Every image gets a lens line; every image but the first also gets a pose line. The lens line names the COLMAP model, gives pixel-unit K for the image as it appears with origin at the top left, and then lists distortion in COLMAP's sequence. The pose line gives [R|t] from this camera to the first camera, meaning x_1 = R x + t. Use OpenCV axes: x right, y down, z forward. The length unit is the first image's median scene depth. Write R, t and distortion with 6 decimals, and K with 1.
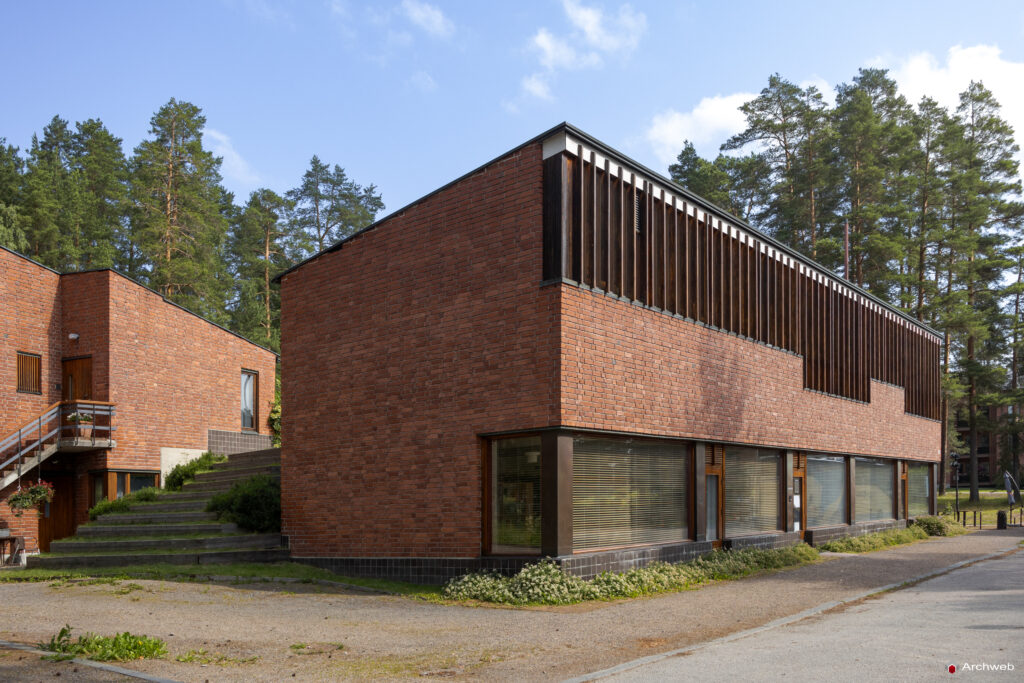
lens RADIAL K [[920.8, 0, 511.2], [0, 920.8, 350.3], [0, 0, 1]] dist [0.001149, -0.000225]
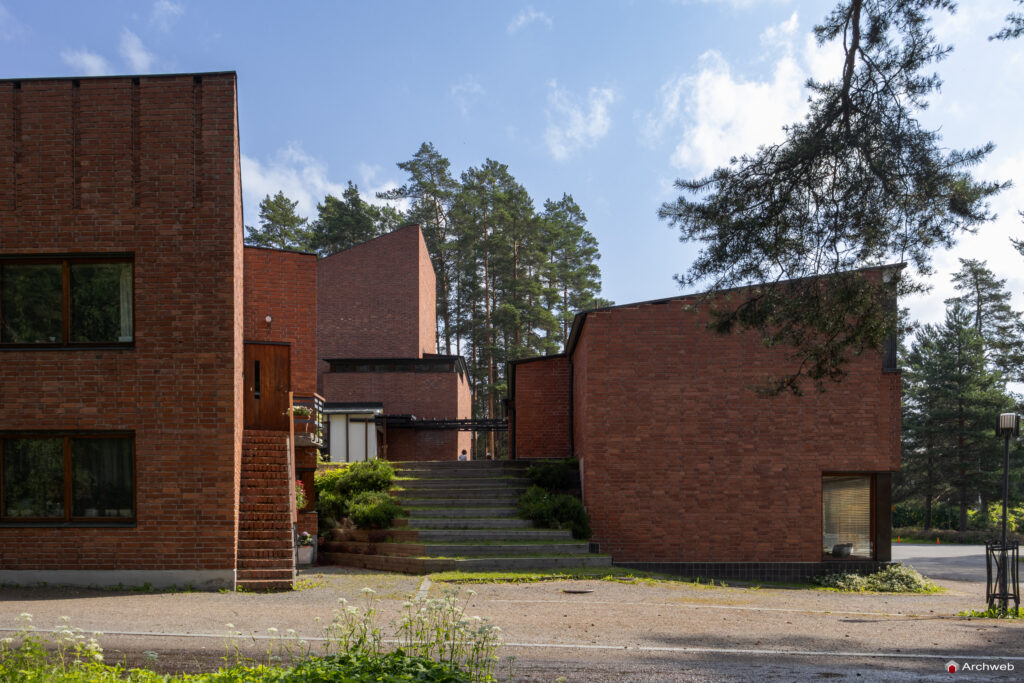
lens RADIAL K [[920.8, 0, 502.5], [0, 920.8, 371.7], [0, 0, 1]] dist [0.001149, -0.000225]
pose [[0.791375, 0.133950, 0.596476, -1.140717], [-0.131462, 0.990161, -0.047943, 0.067431], [-0.597030, -0.040473, 0.801198, 0.185720]]
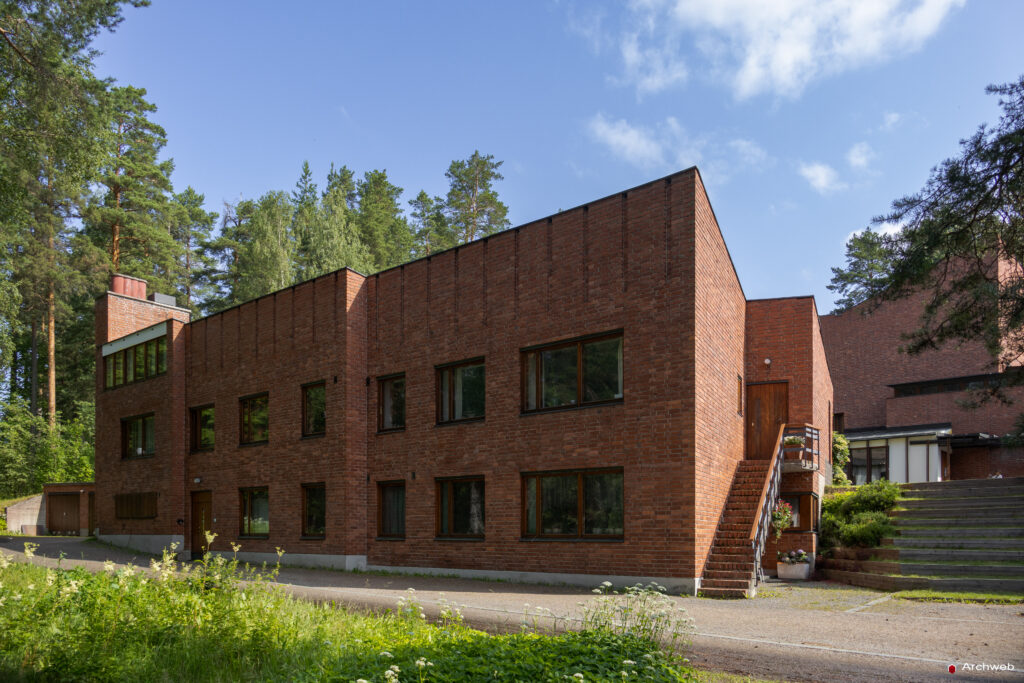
lens RADIAL K [[848.5, 0, 513.7], [0, 848.5, 337.3], [0, 0, 1]] dist [-0.007938, -0.009030]
pose [[0.997718, 0.034178, -0.058224, -0.972317], [-0.038024, 0.997075, -0.066295, 0.043314], [0.055788, 0.068358, 0.996100, 0.041752]]
